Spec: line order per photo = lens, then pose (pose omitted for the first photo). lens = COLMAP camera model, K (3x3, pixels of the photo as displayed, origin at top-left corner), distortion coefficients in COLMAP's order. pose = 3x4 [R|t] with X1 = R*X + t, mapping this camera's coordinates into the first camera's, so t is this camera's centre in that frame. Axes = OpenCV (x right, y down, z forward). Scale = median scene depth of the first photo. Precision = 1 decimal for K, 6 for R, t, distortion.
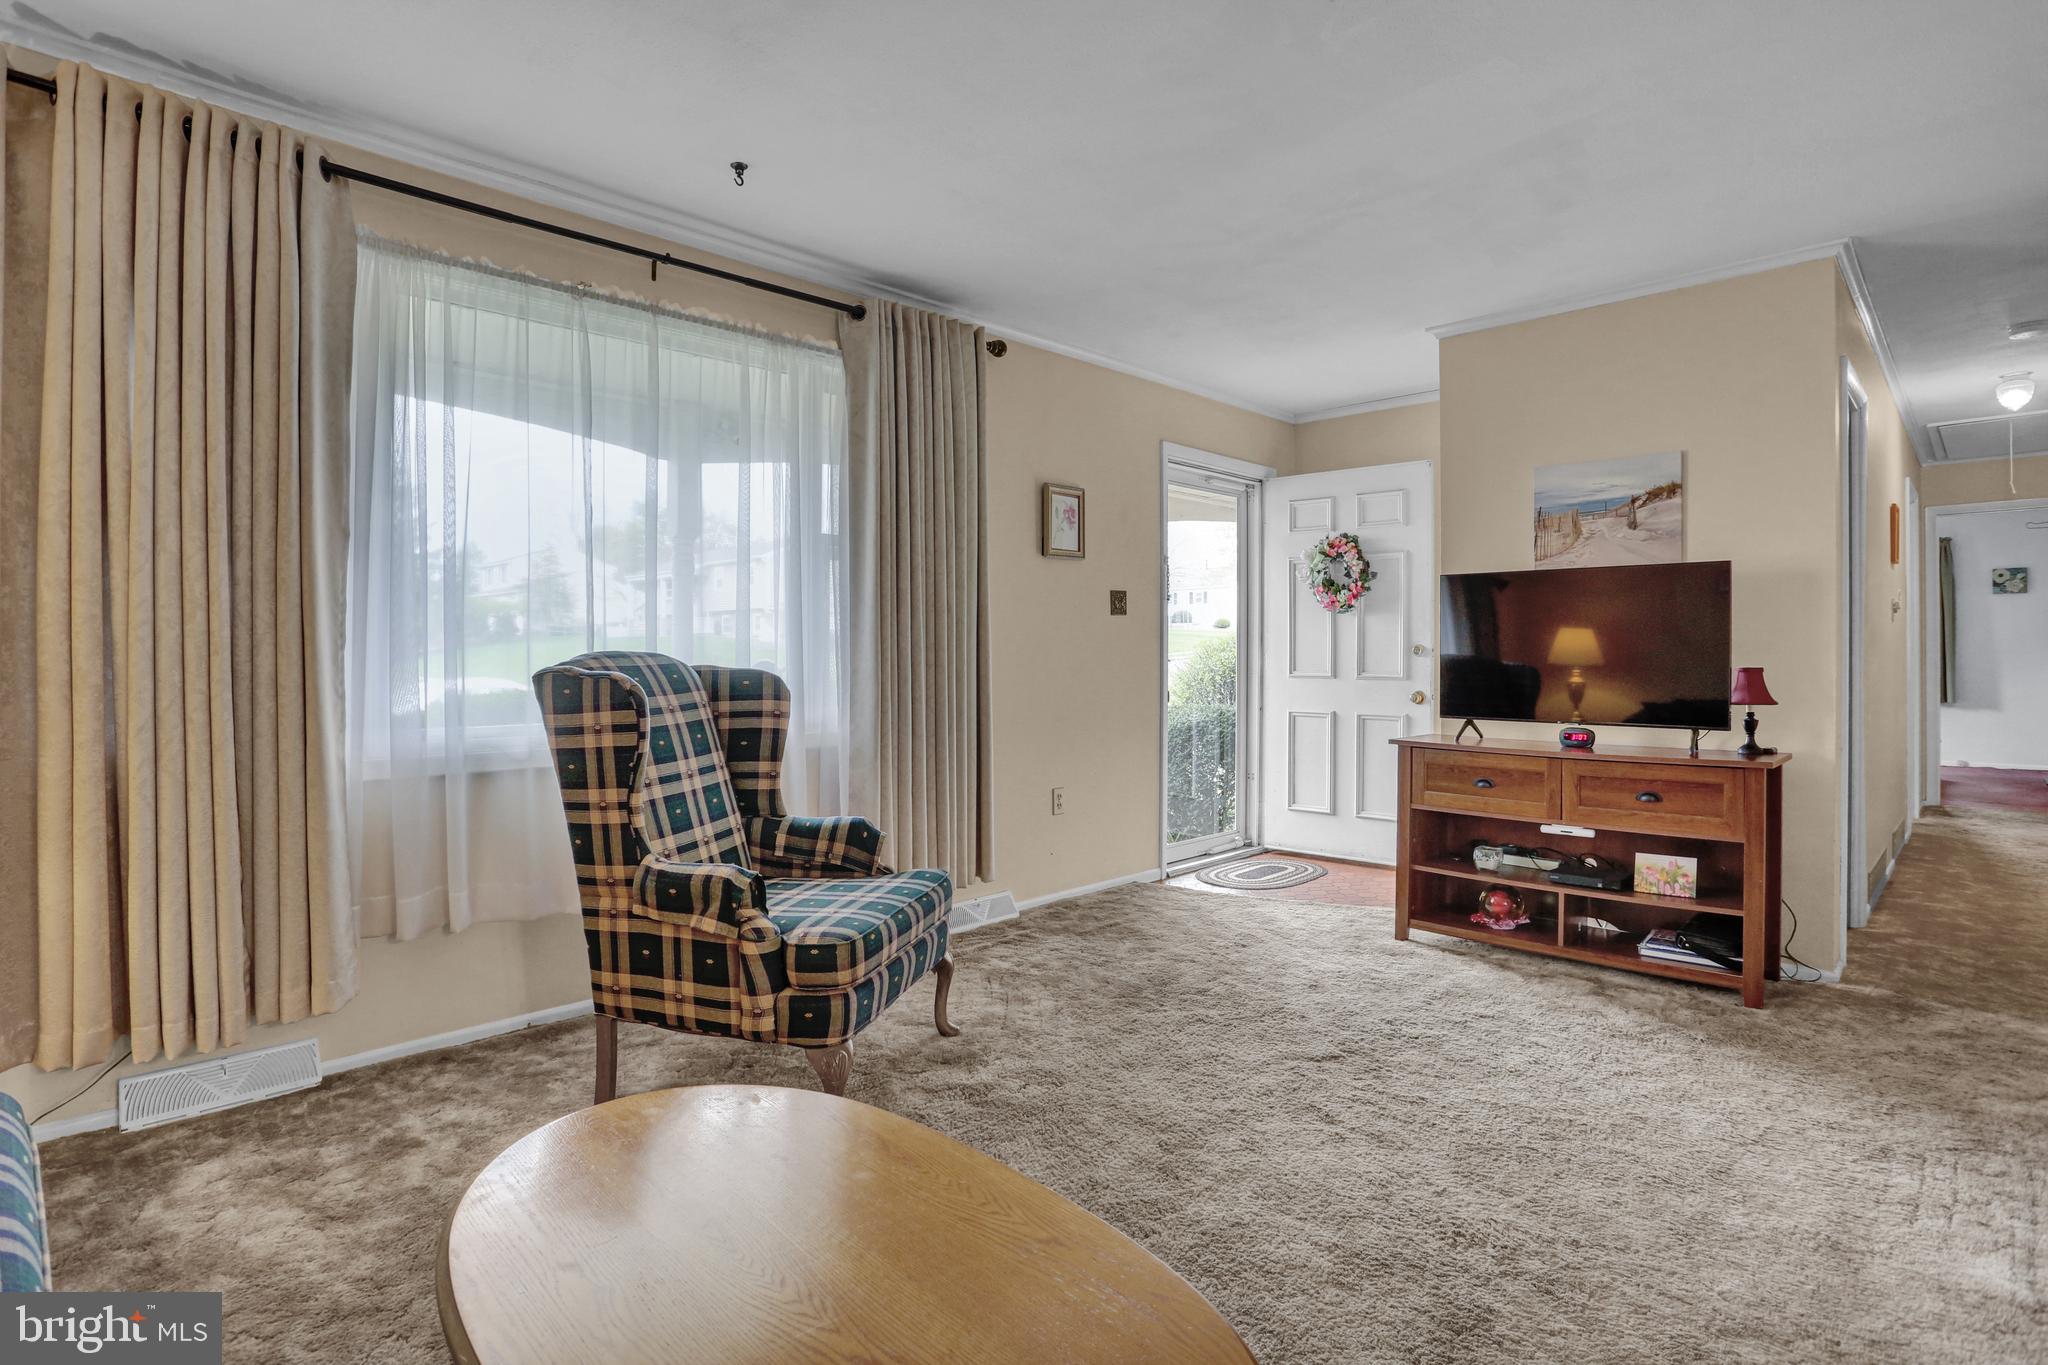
lens RADIAL K [[1024.7, 0, 1026.5], [0, 1024.7, 650.7], [0, 0, 1]] dist [-0.082034, 0.032639]
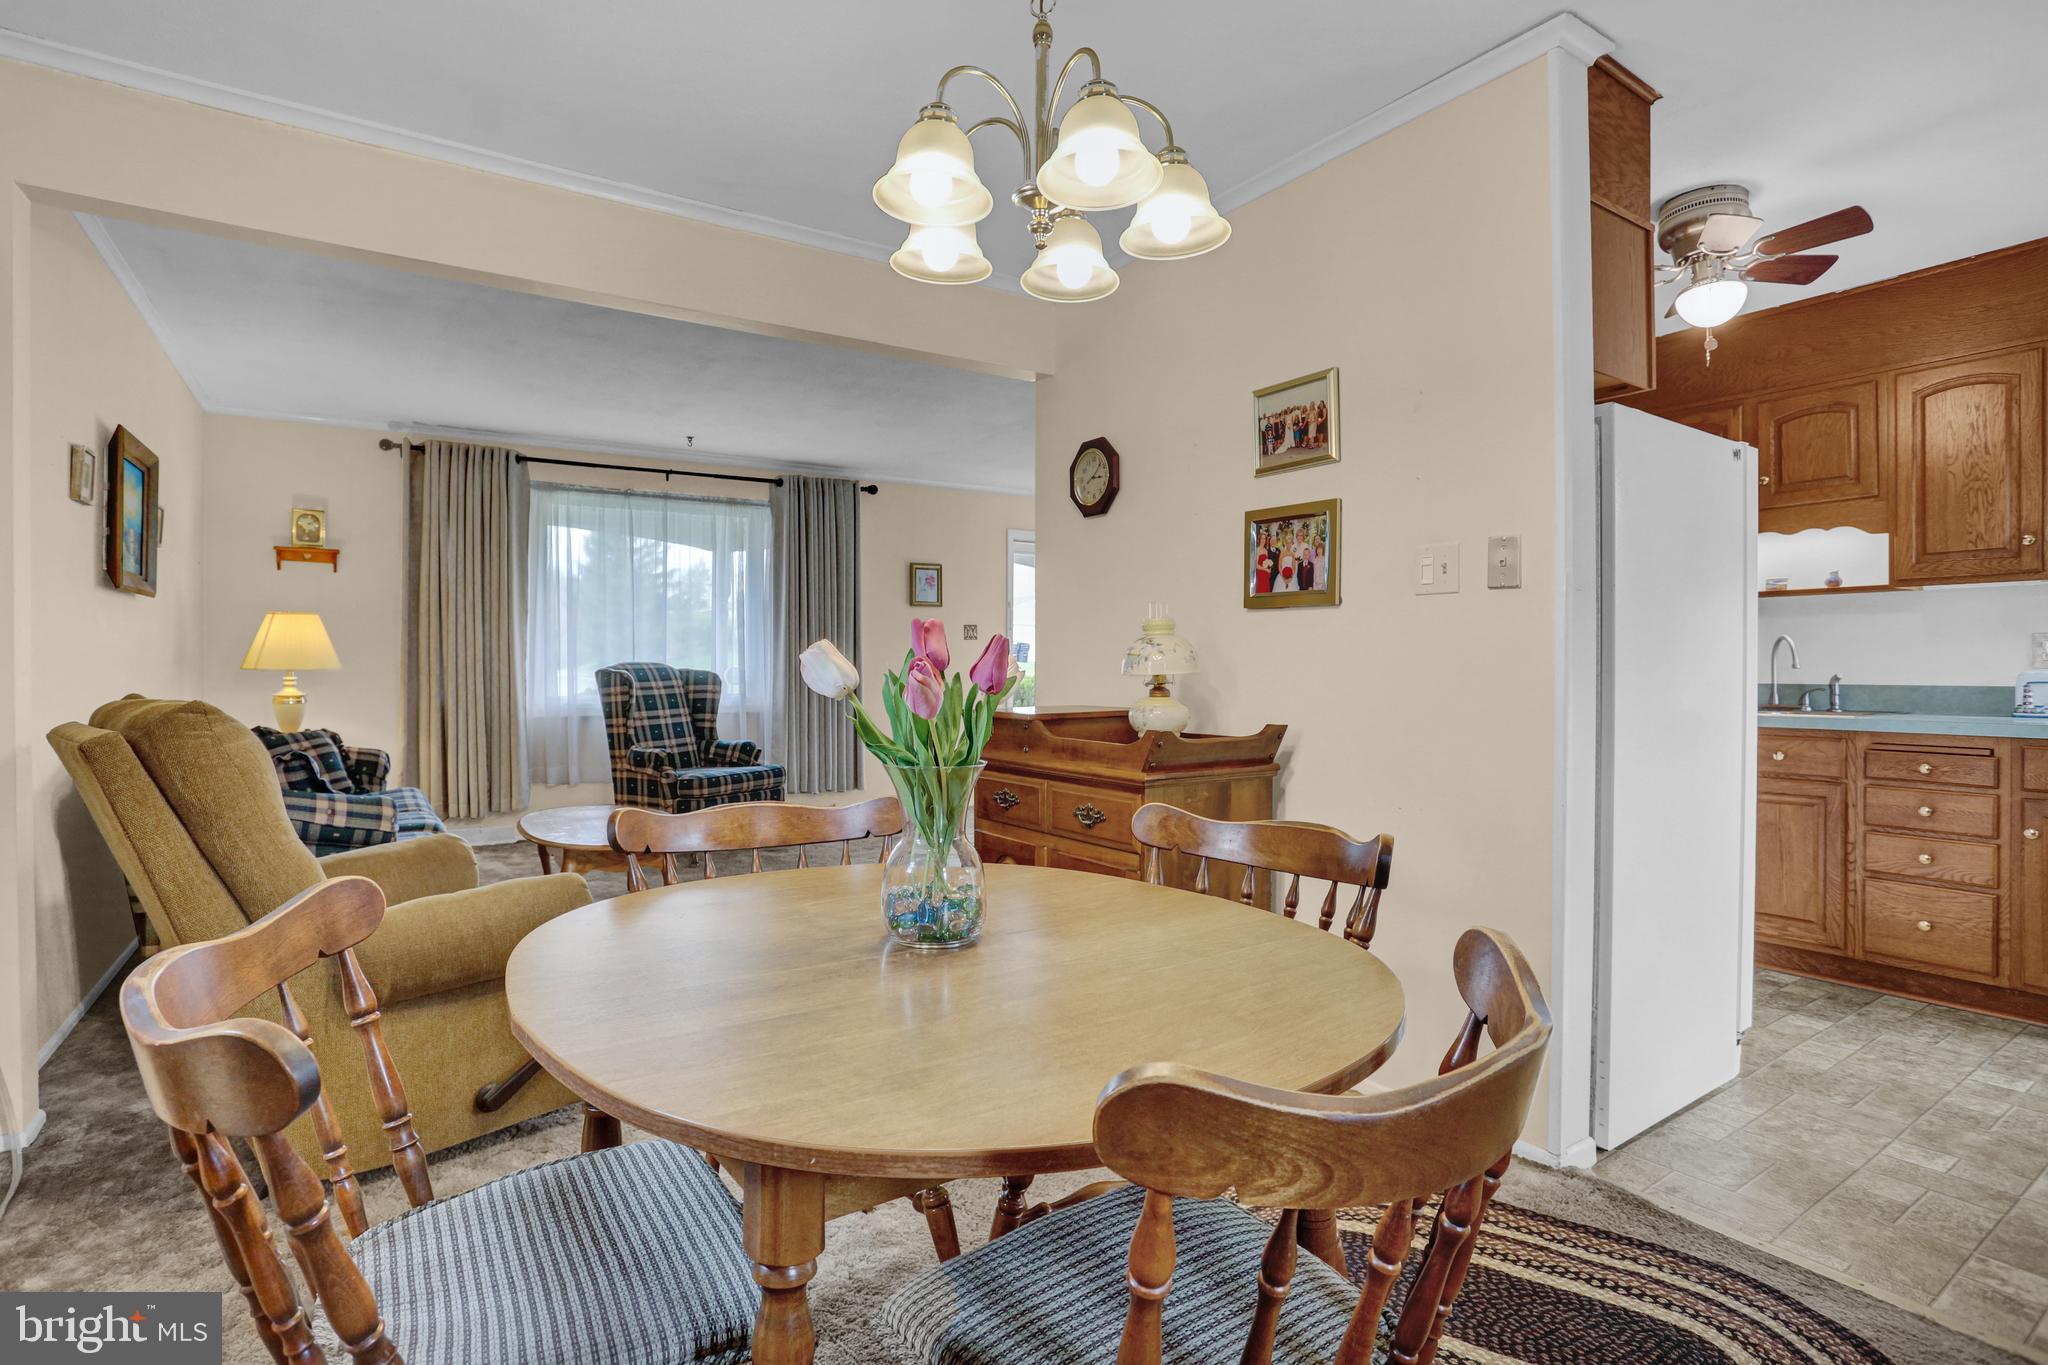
lens RADIAL K [[1019.5, 0, 998.2], [0, 1019.5, 663.1], [0, 0, 1]] dist [-0.070433, 0.032319]
pose [[0.974703, 0.003191, -0.223482, 0.964812], [-0.002279, 0.999988, 0.004338, -0.009282], [0.223493, -0.003719, 0.974698, -1.109050]]
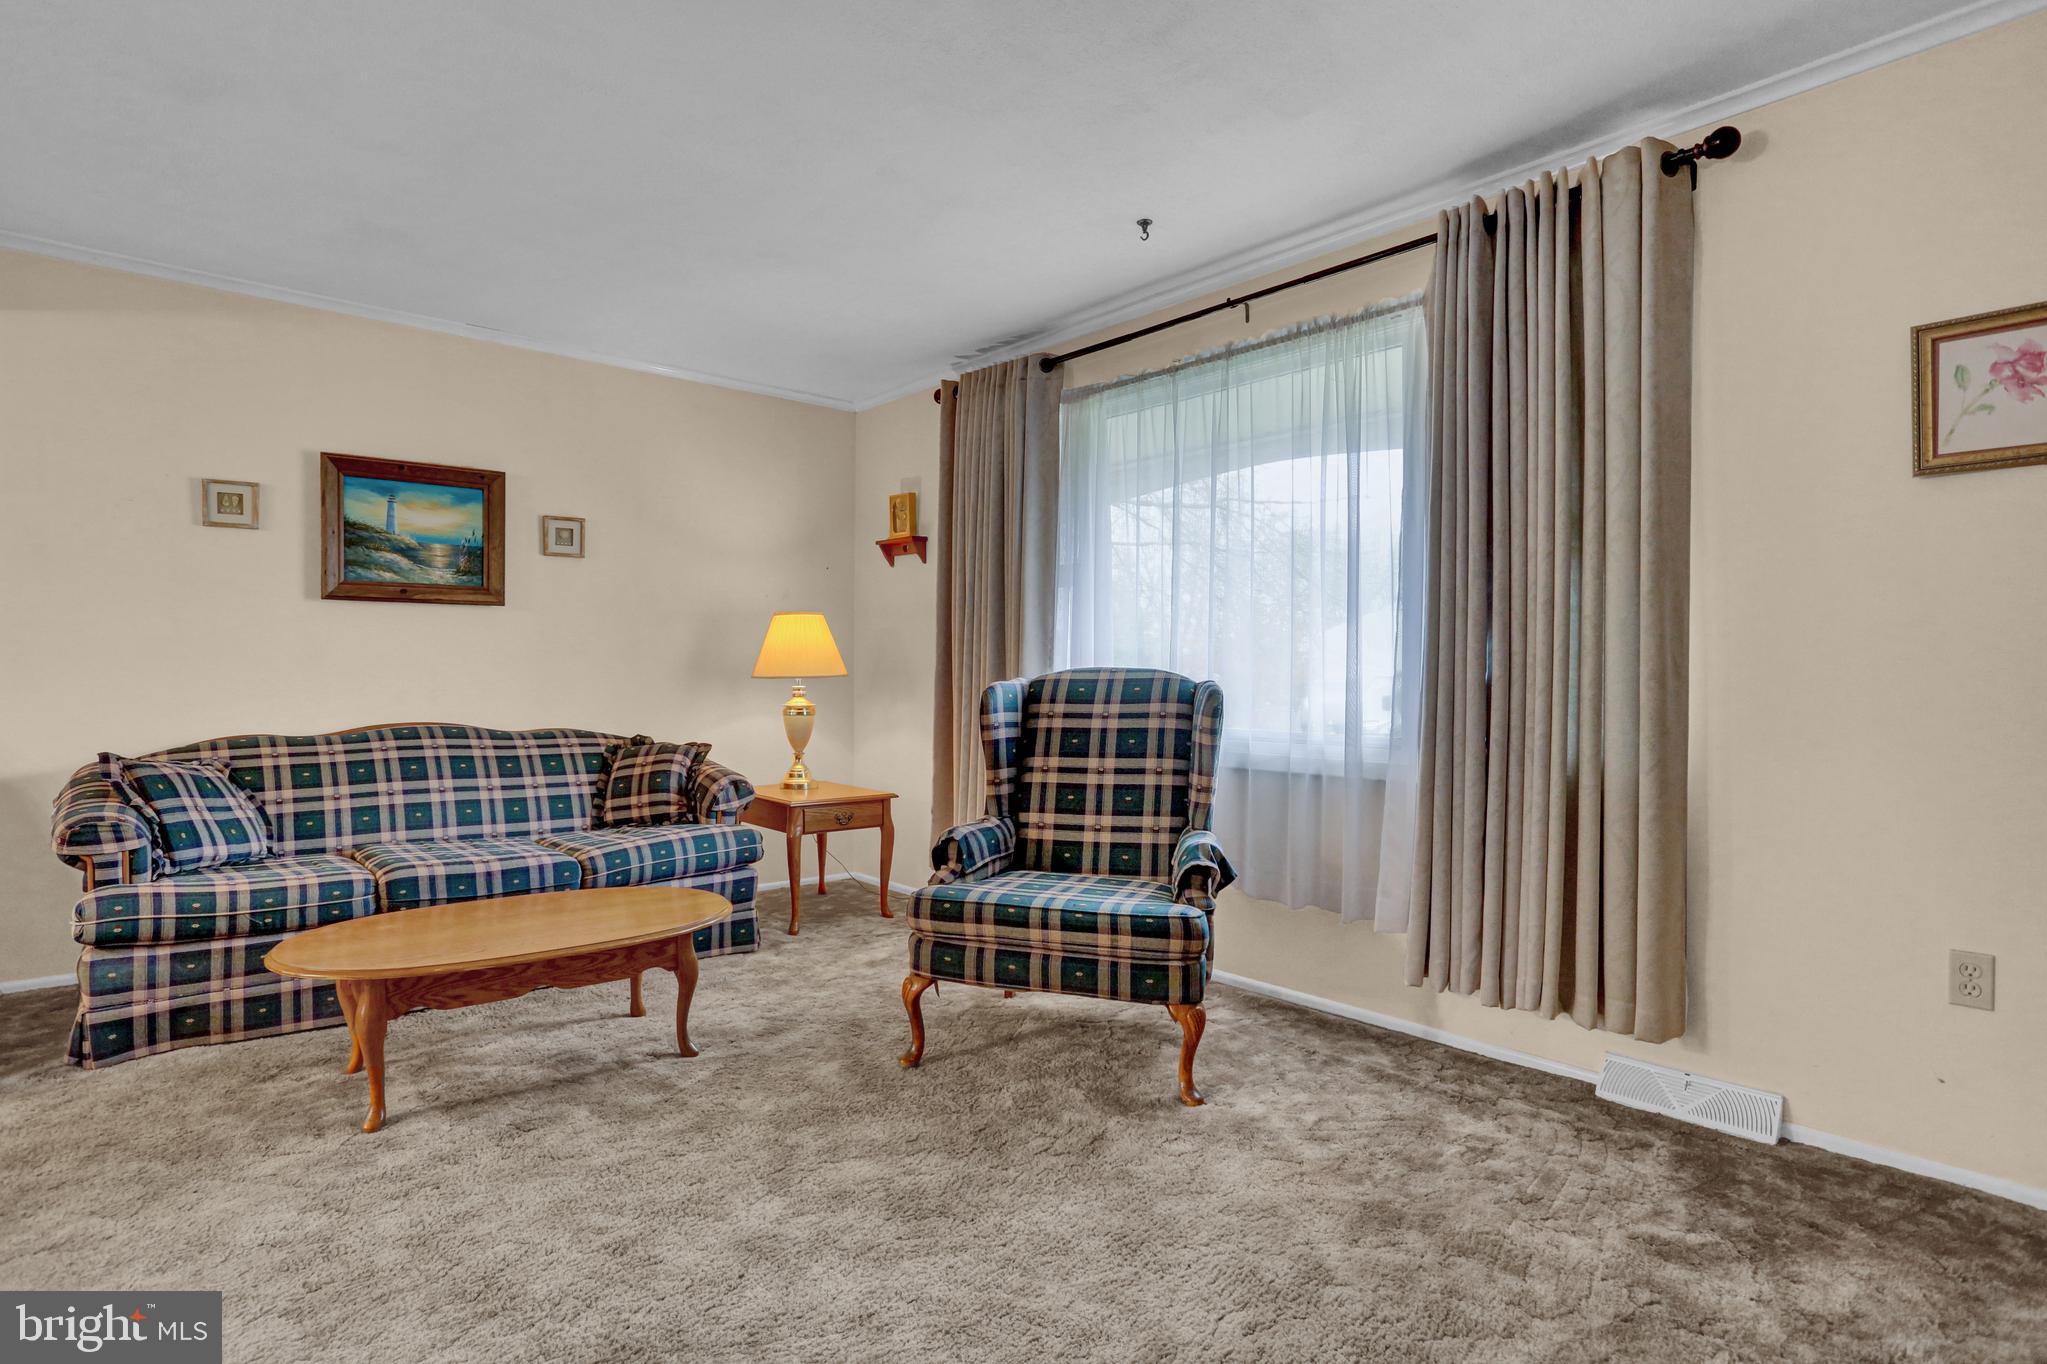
lens RADIAL K [[1025.3, 0, 1021.2], [0, 1025.3, 689.8], [0, 0, 1]] dist [-0.076789, 0.035522]
pose [[-0.065874, 0.012659, -0.997748, 0.917212], [-0.000915, 0.999918, 0.012747, 0.013143], [0.997828, 0.001753, -0.065857, 1.046094]]
